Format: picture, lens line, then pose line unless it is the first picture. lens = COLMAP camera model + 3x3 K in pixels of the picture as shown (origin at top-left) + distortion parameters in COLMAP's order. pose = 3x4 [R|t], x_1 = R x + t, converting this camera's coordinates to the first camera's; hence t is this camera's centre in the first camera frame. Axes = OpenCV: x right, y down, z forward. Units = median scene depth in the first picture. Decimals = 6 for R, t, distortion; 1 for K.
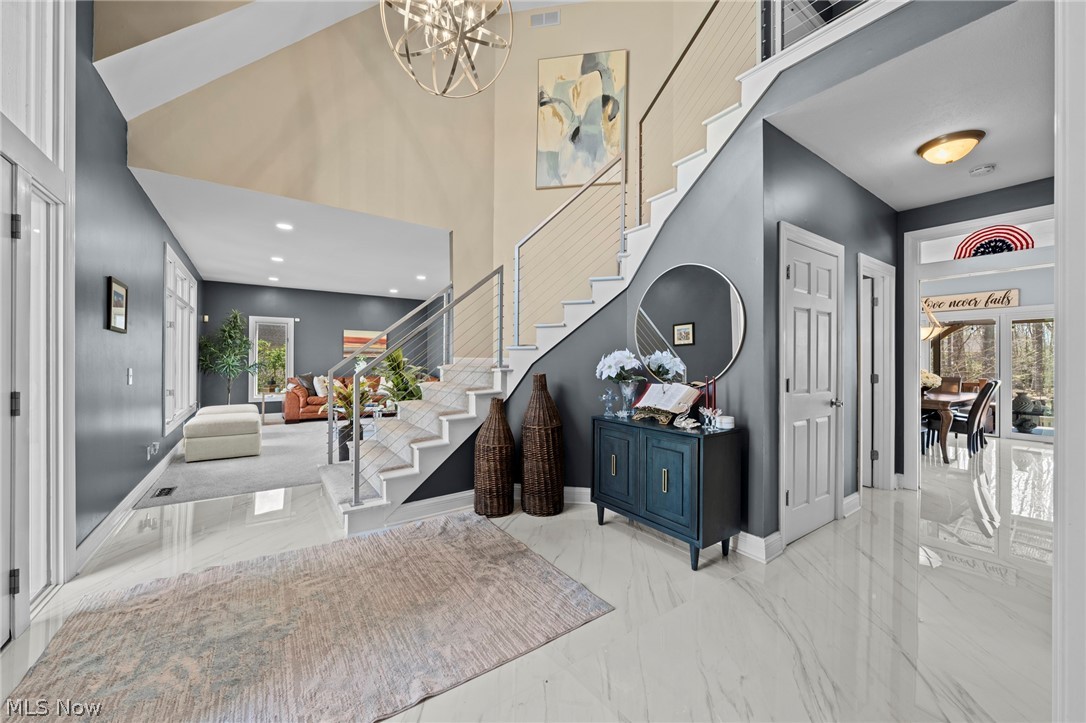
lens RADIAL K [[405.8, 0, 543.0], [0, 405.8, 361.5], [0, 0, 1]] dist [-0.000850, -0.000107]
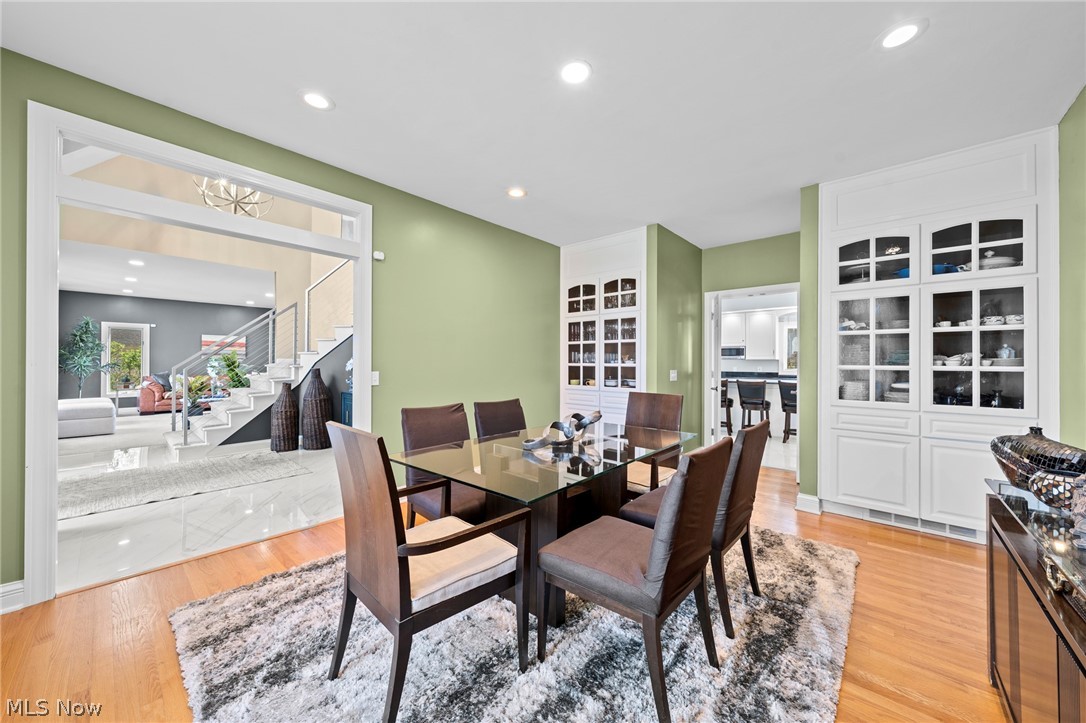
lens RADIAL K [[389.7, 0, 541.3], [0, 389.7, 362.4], [0, 0, 1]] dist [-0.000439, 0.000094]
pose [[0.974454, -0.001183, 0.224586, 0.285238], [0.001179, 0.999999, 0.000153, 0.002708], [-0.224586, 0.000116, 0.974454, -0.420671]]
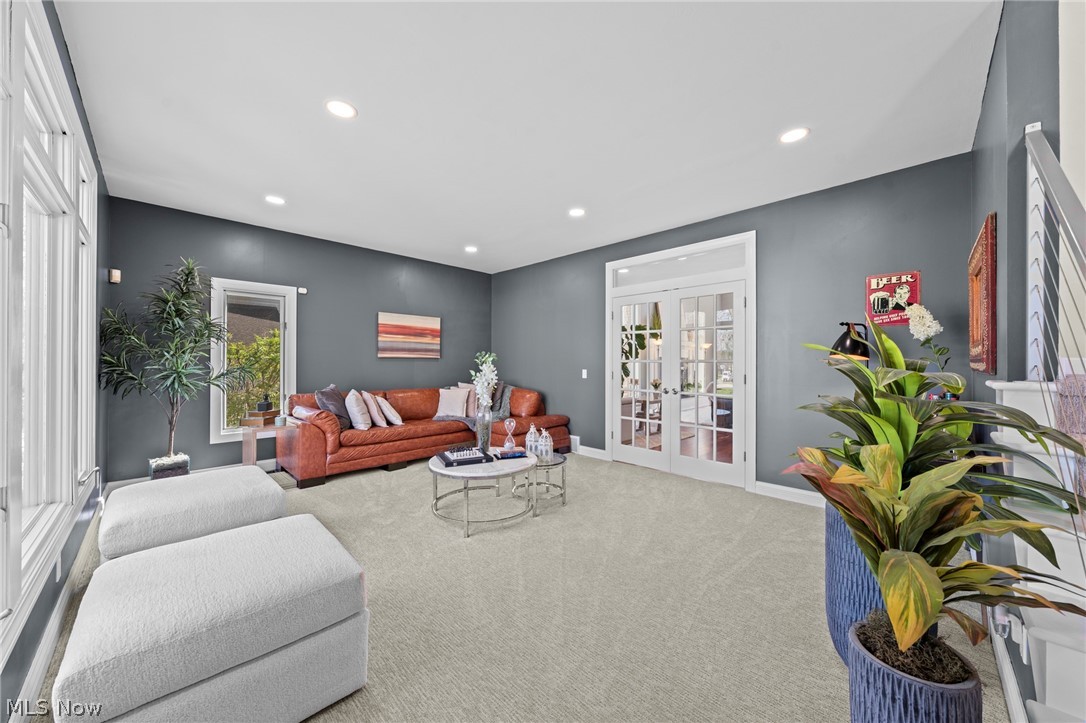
lens RADIAL K [[383.8, 0, 543.0], [0, 383.8, 361.5], [0, 0, 1]] dist [-0.000901, -0.000132]
pose [[0.984630, 0.000326, 0.174650, -0.502505], [0.000045, 0.999998, -0.002117, -0.004400], [-0.174651, 0.002092, 0.984628, 0.567902]]
